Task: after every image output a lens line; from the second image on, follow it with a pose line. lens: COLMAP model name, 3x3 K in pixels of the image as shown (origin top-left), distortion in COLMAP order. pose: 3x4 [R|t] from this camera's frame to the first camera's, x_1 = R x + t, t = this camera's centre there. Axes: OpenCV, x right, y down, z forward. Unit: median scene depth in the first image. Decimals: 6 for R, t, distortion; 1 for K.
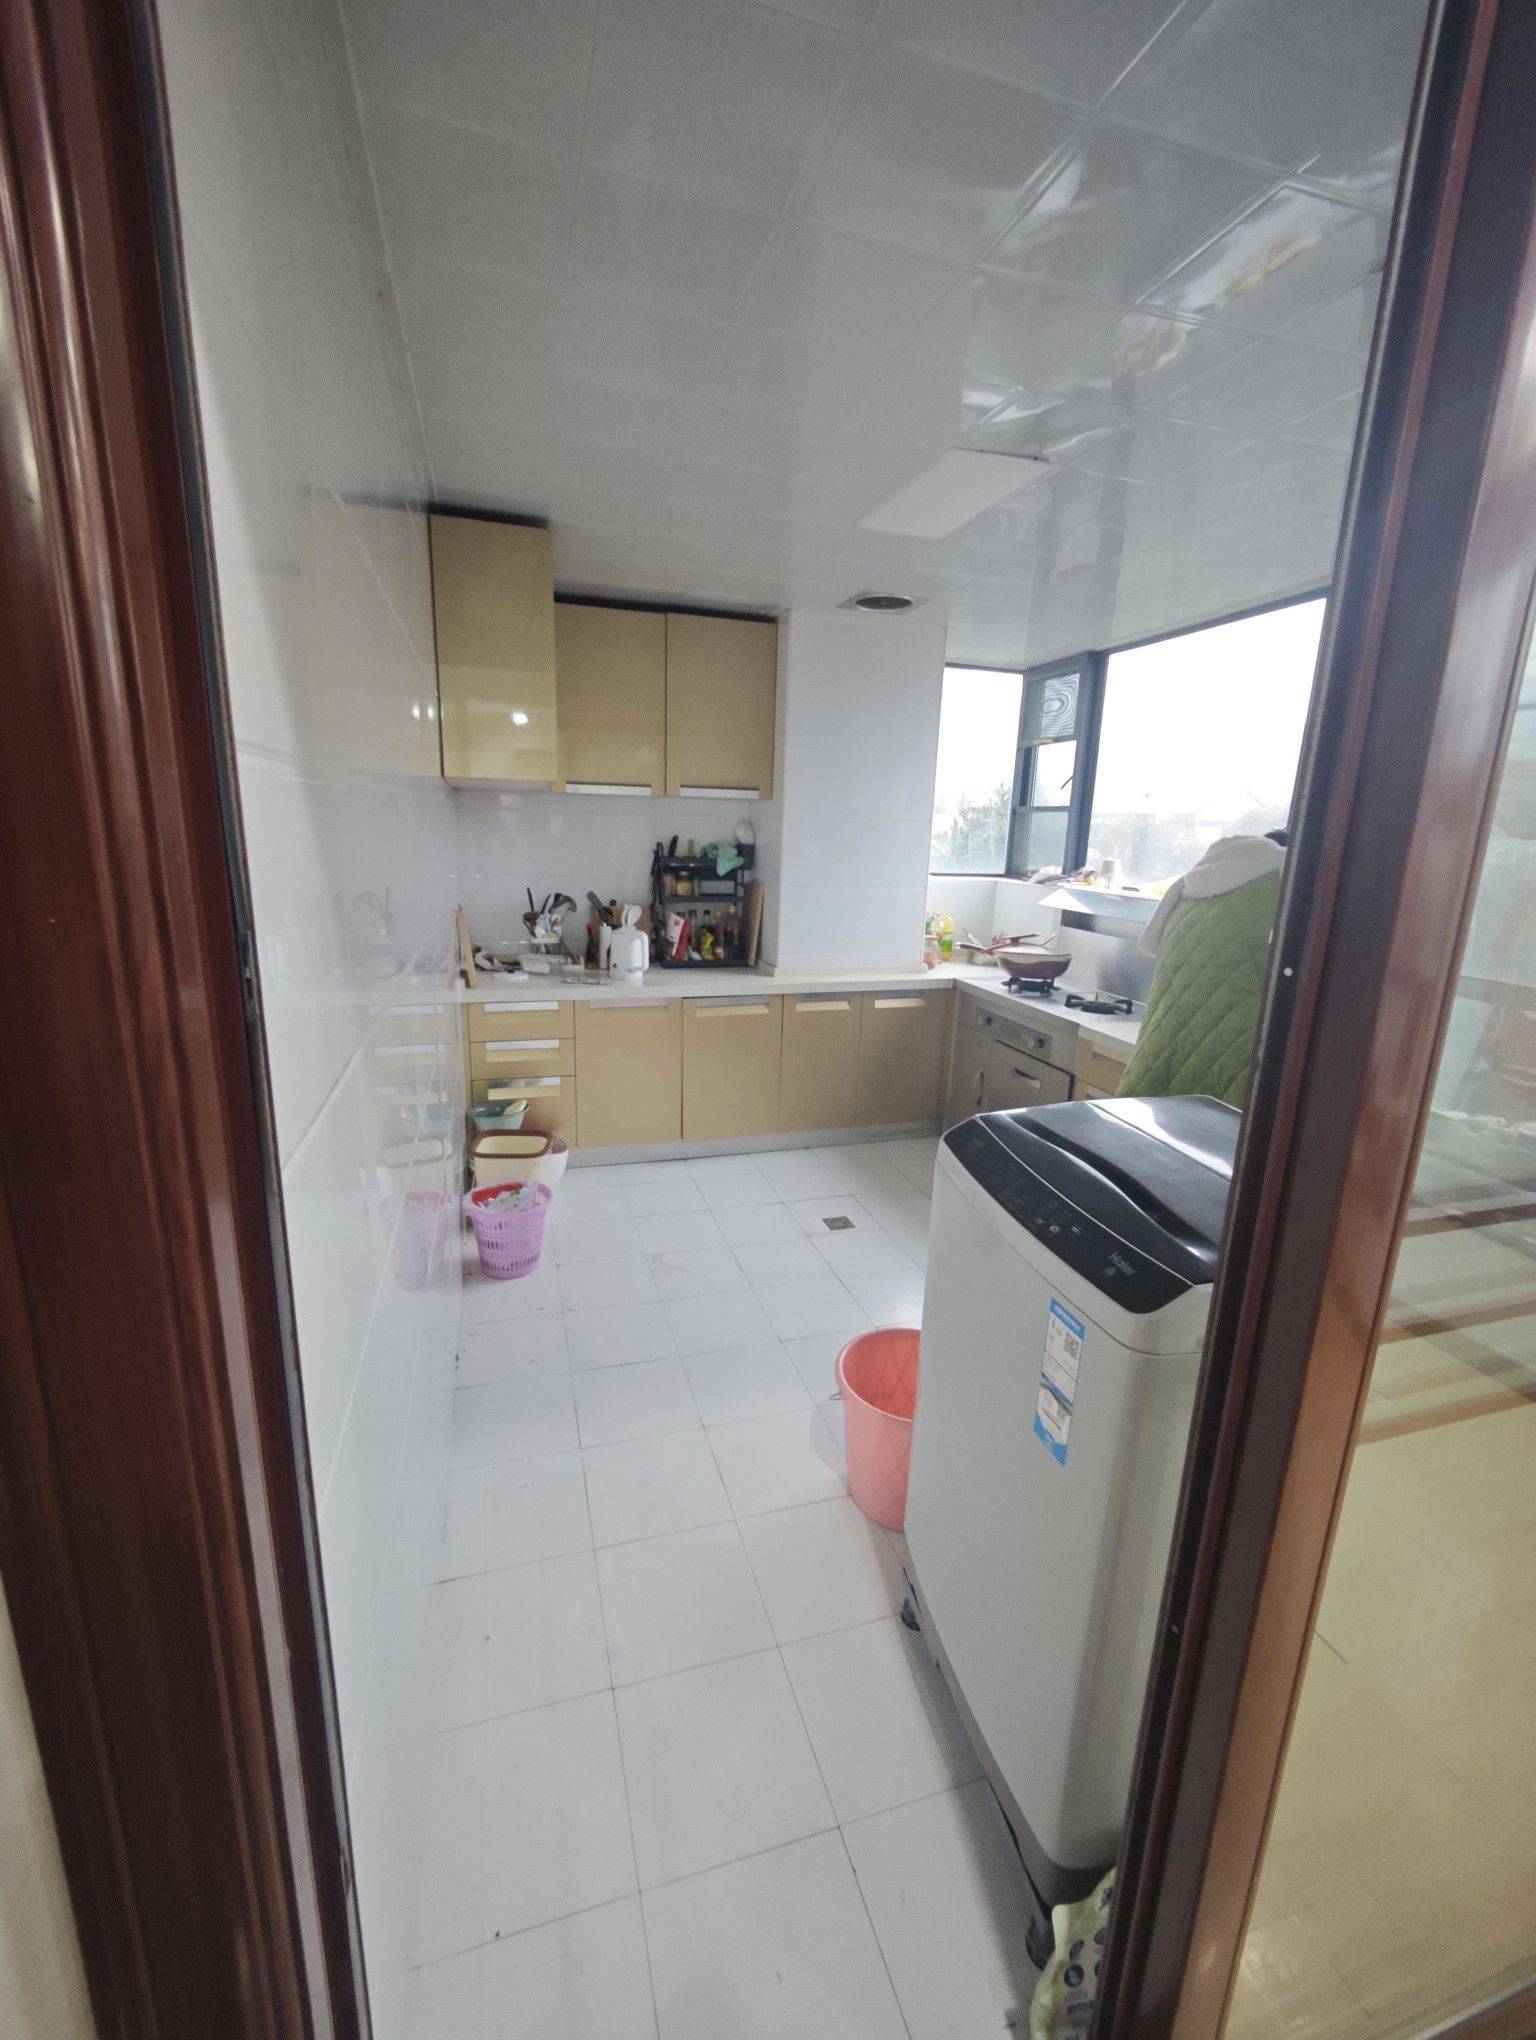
lens RADIAL K [[848.8, 0, 771.0], [0, 848.8, 1027.6], [0, 0, 1]] dist [0.001632, -0.000281]
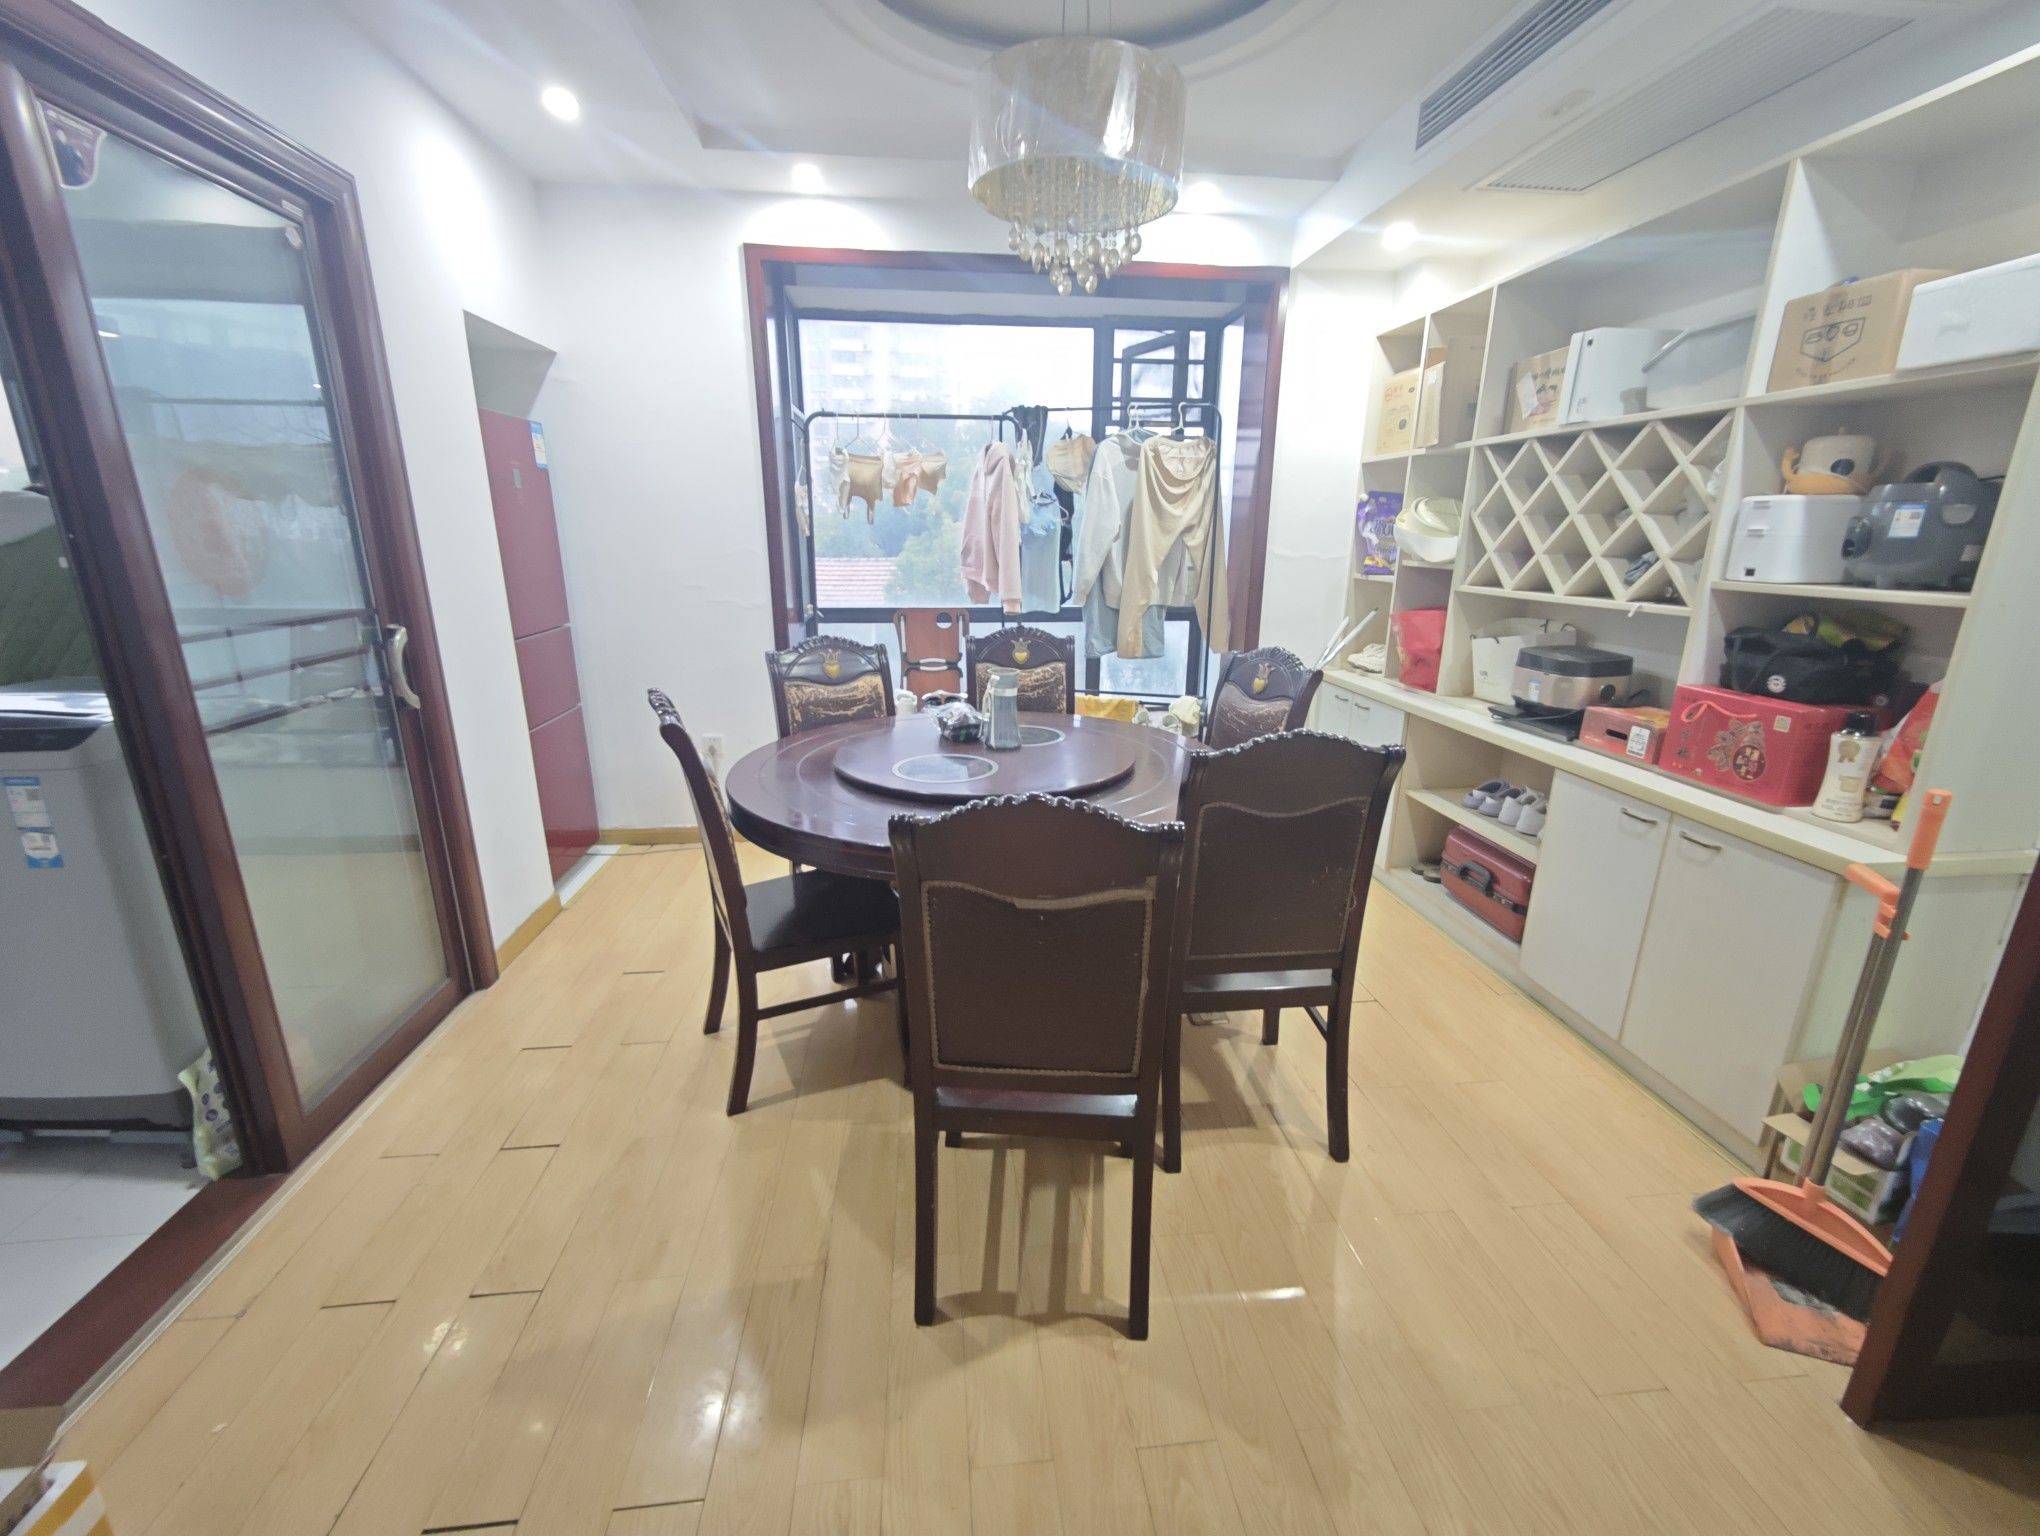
lens RADIAL K [[848.8, 0, 1029.0], [0, 848.8, 767.2], [0, 0, 1]] dist [0.001632, -0.000281]
pose [[0.182094, -0.301932, 0.935777, -0.846011], [0.229613, 0.938434, 0.258108, 0.326766], [-0.956096, 0.167867, 0.240211, -1.313684]]
